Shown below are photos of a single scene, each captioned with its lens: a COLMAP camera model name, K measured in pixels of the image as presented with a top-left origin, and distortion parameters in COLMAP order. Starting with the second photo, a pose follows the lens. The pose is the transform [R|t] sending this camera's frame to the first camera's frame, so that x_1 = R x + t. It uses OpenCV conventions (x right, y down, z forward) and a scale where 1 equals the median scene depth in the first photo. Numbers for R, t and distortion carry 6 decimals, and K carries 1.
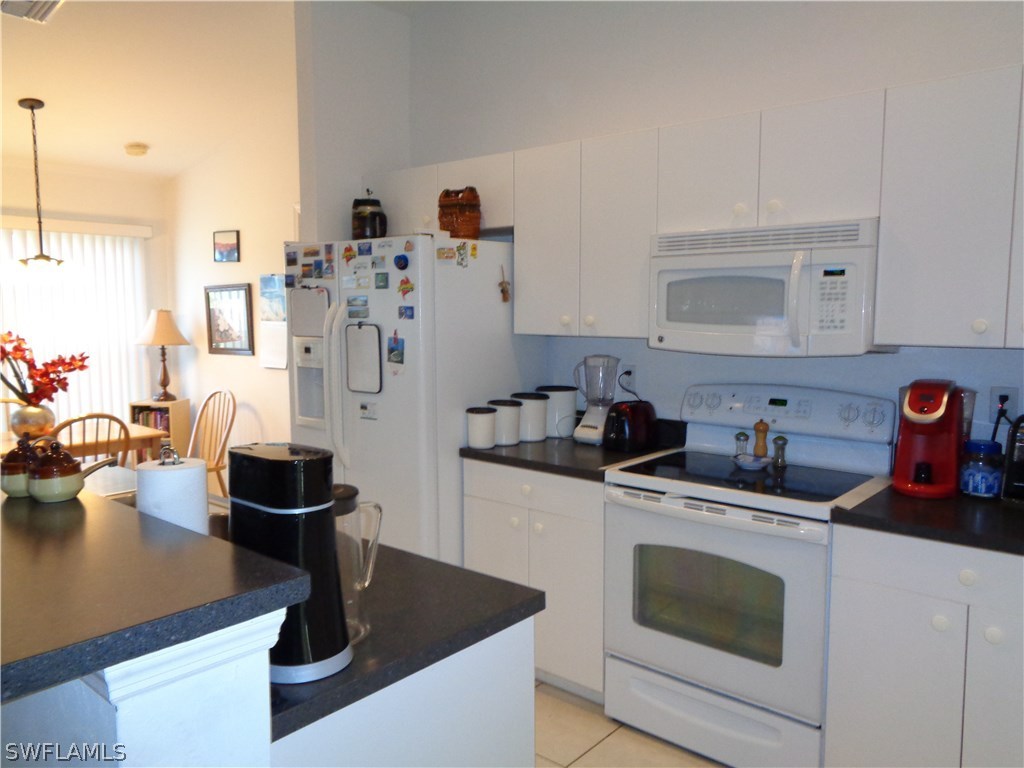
lens RADIAL K [[772.5, 0, 512.0], [0, 772.5, 384.0], [0, 0, 1]] dist [0.000726, -0.000343]
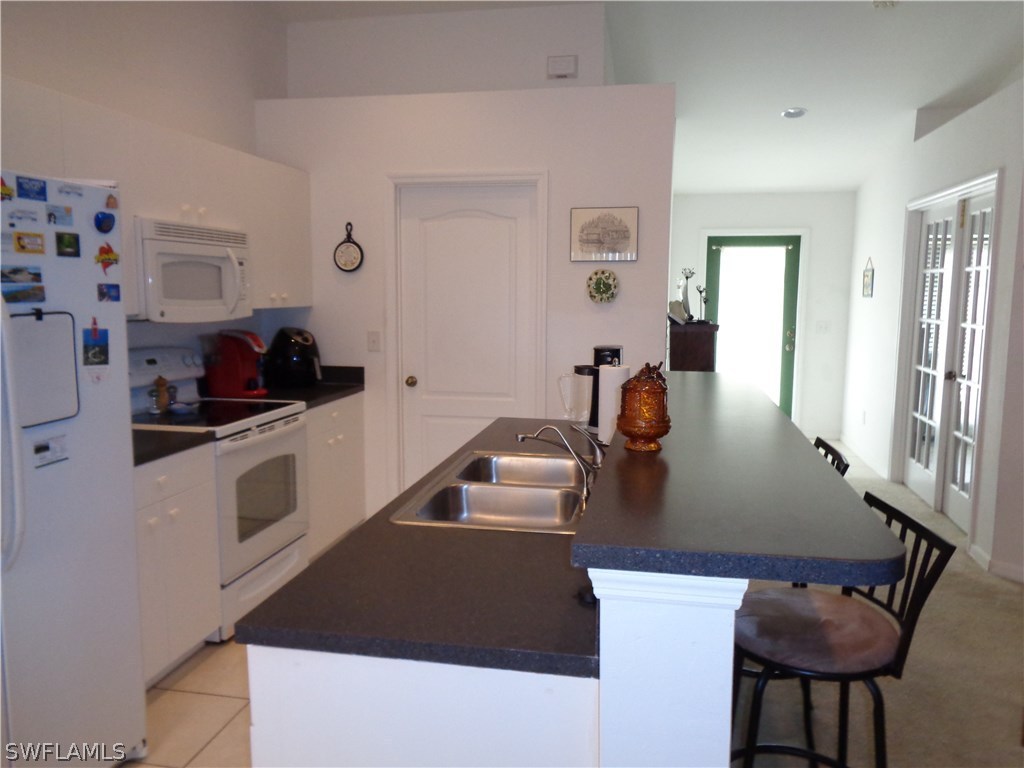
lens RADIAL K [[756.0, 0, 512.0], [0, 756.0, 384.0], [0, 0, 1]] dist [0.007713, -0.007681]
pose [[-0.481149, -0.113466, 0.869265, -0.892997], [0.080131, 0.981744, 0.172501, -0.094520], [-0.872969, 0.152654, -0.463273, 0.950914]]
